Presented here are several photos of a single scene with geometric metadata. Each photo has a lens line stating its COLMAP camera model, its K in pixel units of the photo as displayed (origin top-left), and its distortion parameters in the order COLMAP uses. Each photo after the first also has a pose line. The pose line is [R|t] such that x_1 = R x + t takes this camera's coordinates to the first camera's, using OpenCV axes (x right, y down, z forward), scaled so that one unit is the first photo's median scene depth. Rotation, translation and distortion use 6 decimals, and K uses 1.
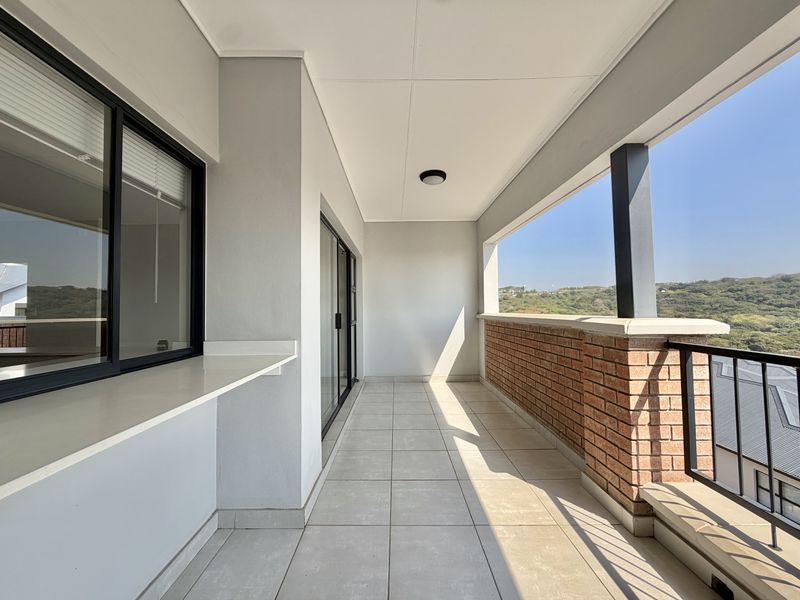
lens RADIAL K [[316.8, 0, 397.5], [0, 316.8, 298.2], [0, 0, 1]] dist [-0.000627, -0.000324]
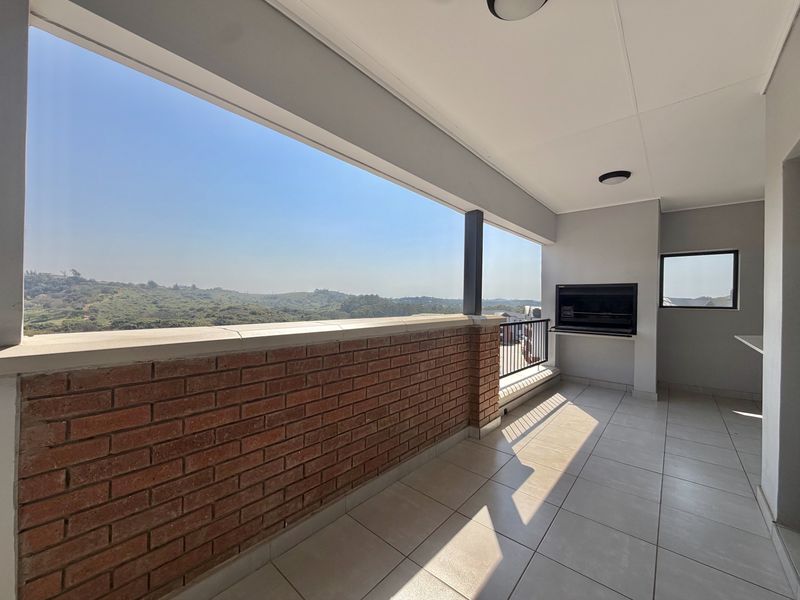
lens RADIAL K [[316.8, 0, 395.7], [0, 316.8, 303.0], [0, 0, 1]] dist [-0.000627, -0.000324]
pose [[-0.741943, 0.008182, 0.670413, -0.070949], [-0.018095, 0.999317, -0.032221, 0.056170], [-0.670219, -0.036037, -0.741288, 2.367071]]
